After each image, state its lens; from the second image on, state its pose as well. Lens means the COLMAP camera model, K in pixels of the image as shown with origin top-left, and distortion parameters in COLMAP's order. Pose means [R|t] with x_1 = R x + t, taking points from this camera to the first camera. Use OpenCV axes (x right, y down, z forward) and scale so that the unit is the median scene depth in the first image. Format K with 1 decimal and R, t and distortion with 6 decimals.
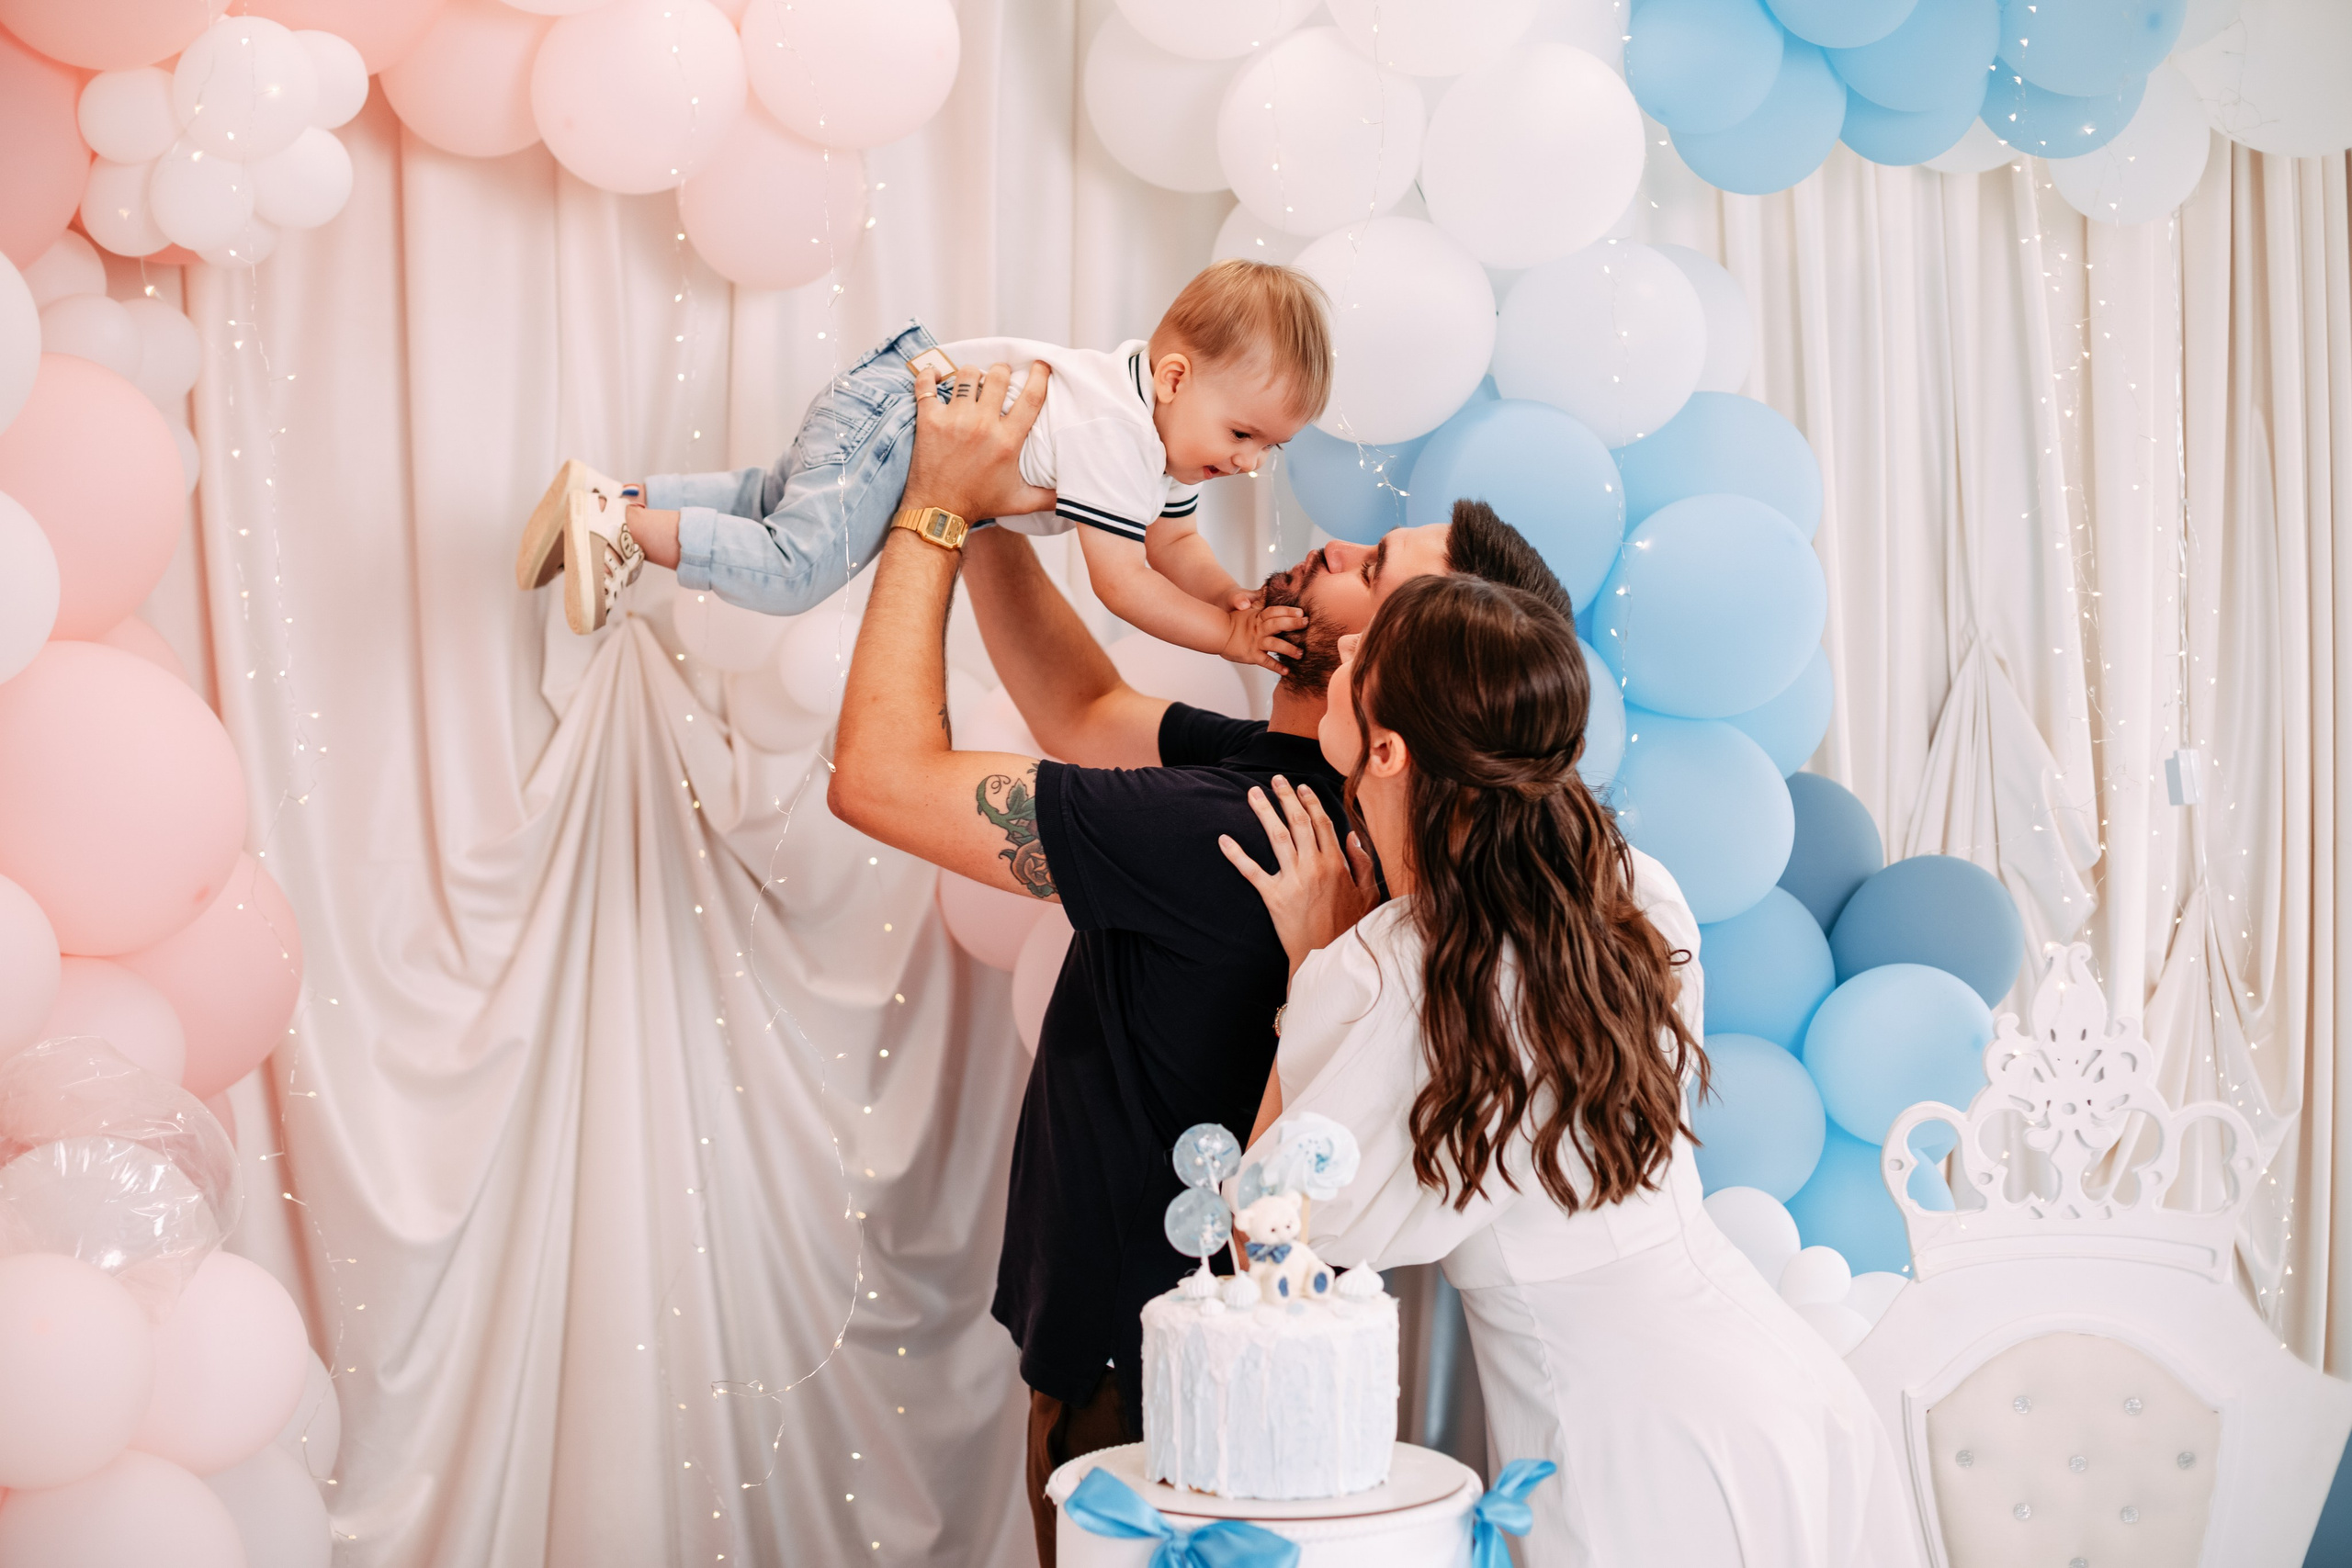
lens RADIAL K [[3402.6, 0, 1176.0], [0, 3402.6, 784.0], [0, 0, 1]] dist [-0.140396, 0.029000]
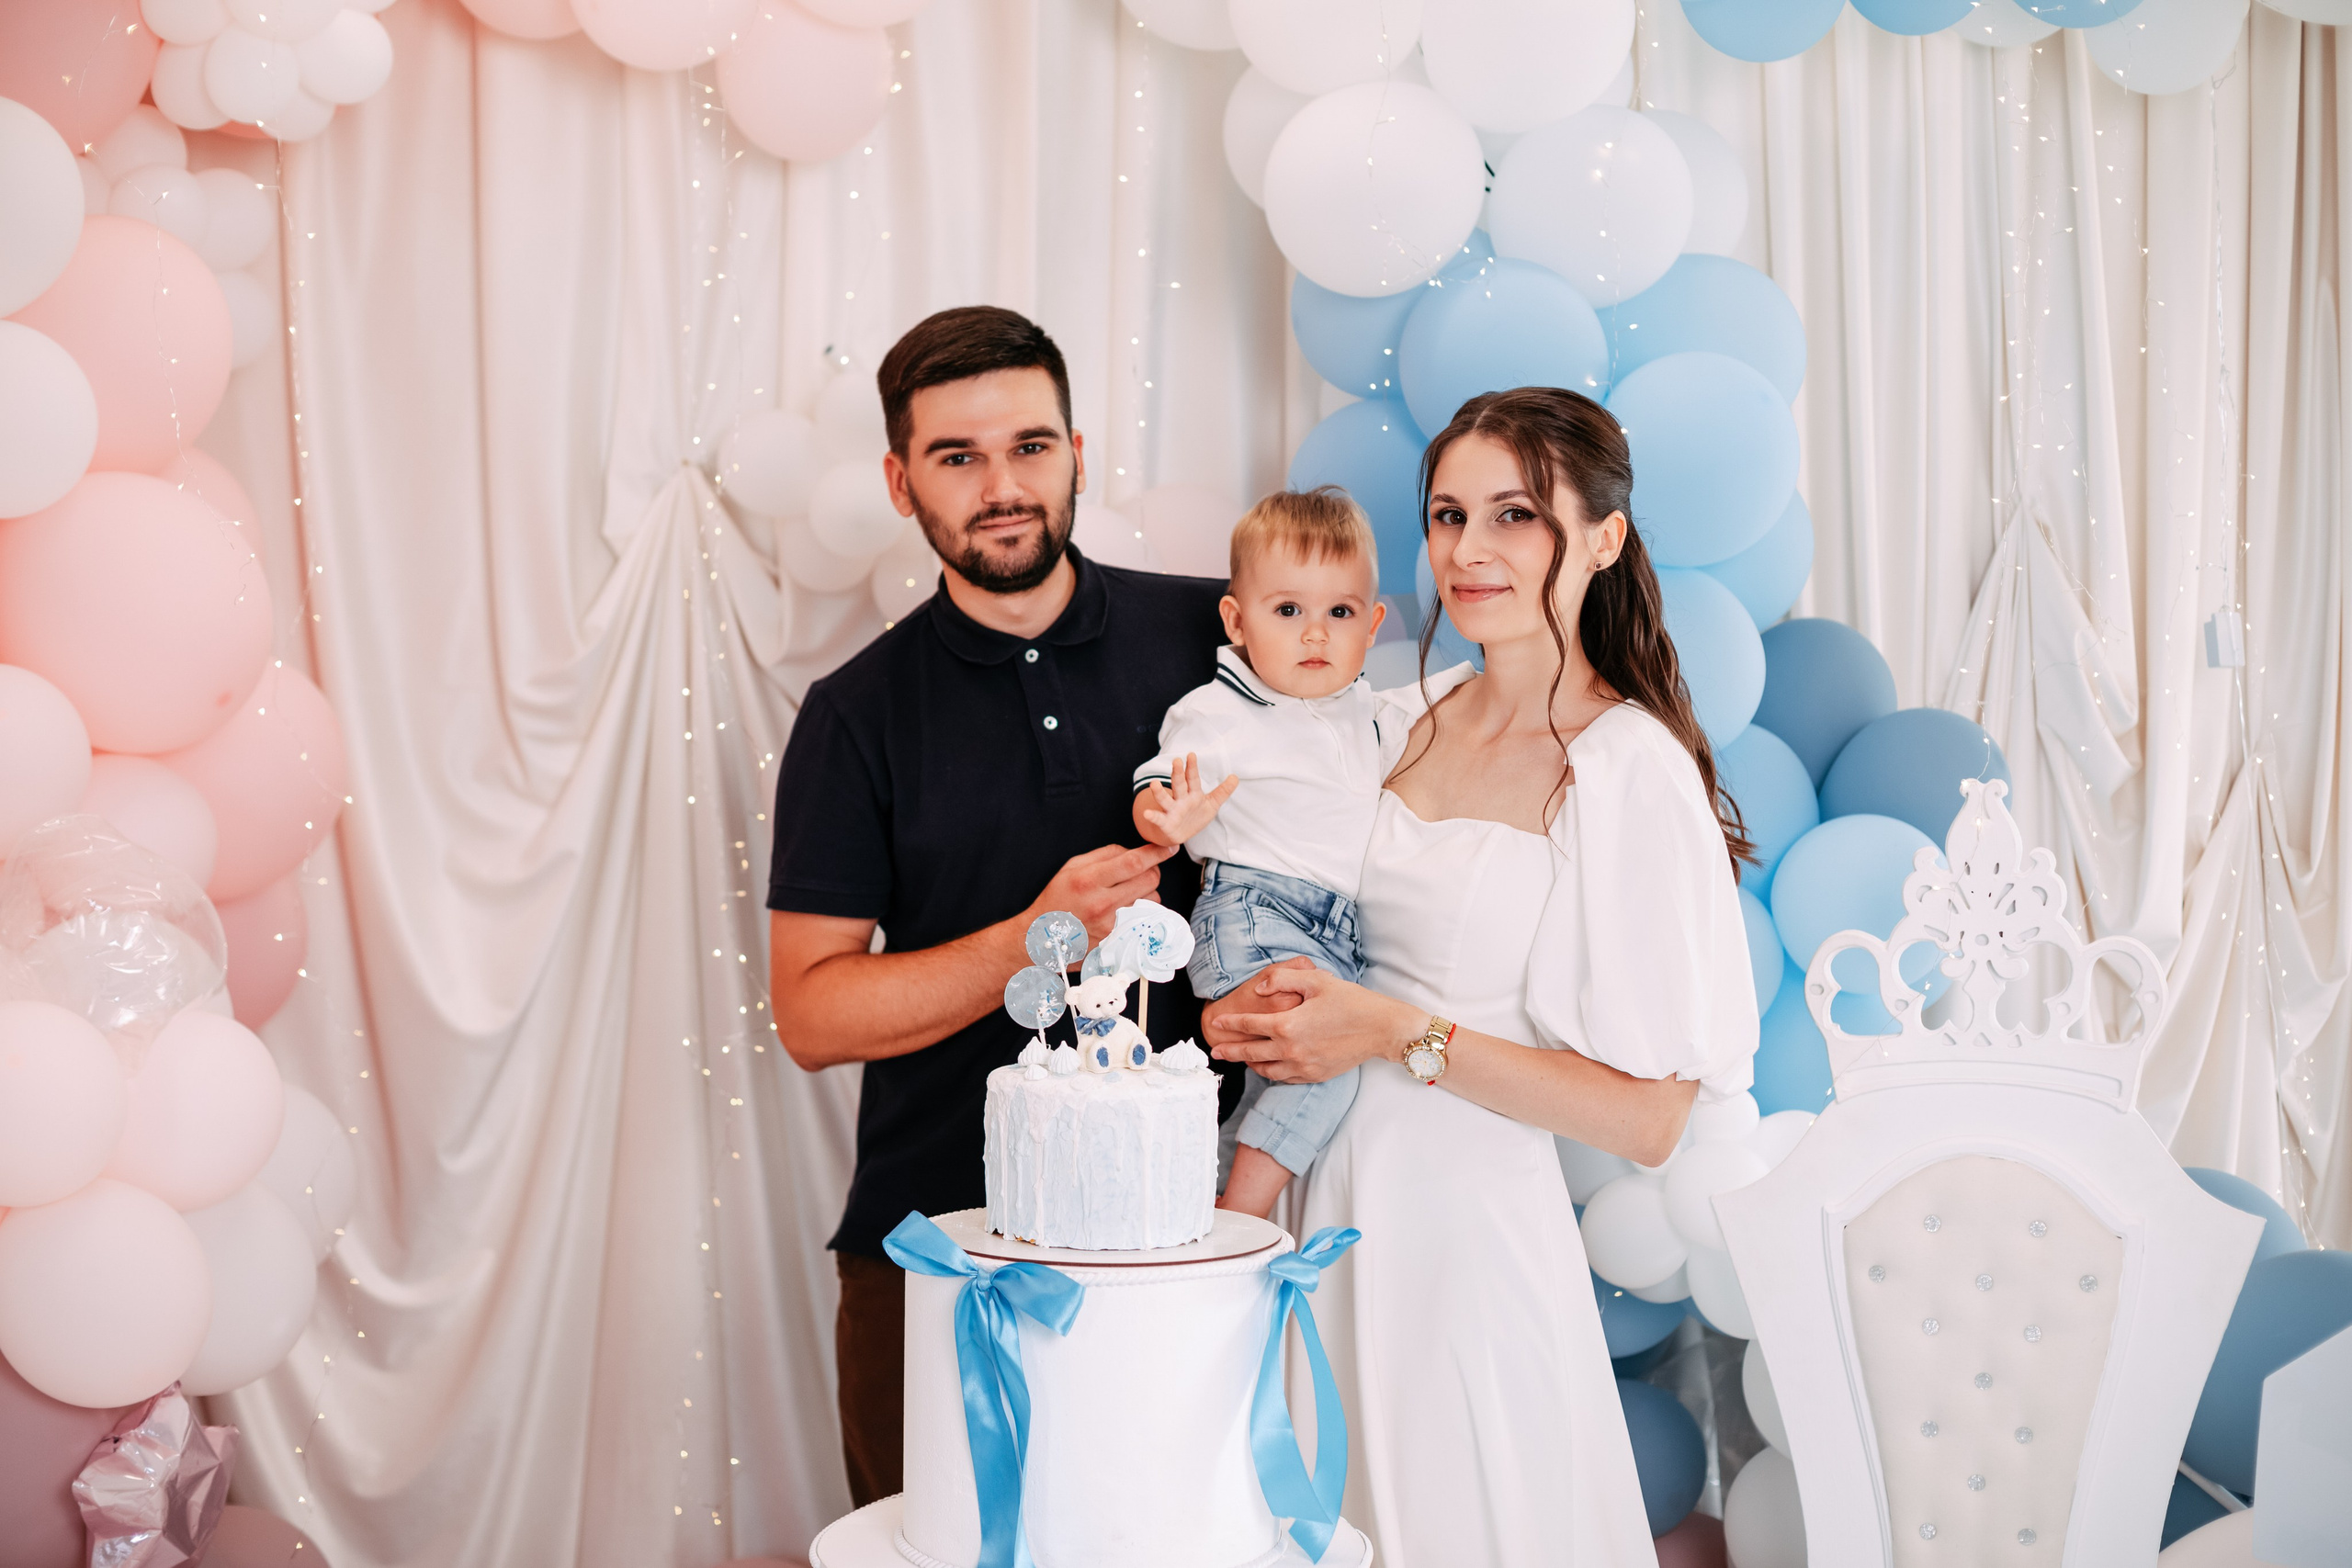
lens RADIAL K [[3402.6, 0, 1176.0], [0, 3402.6, 784.0], [0, 0, 1]] dist [-0.140396, 0.029000]
pose [[0.991636, 0.017737, -0.127838, 0.158201], [-0.014533, 0.999557, 0.025957, 0.026007], [0.128242, -0.023882, 0.991455, -0.064806]]
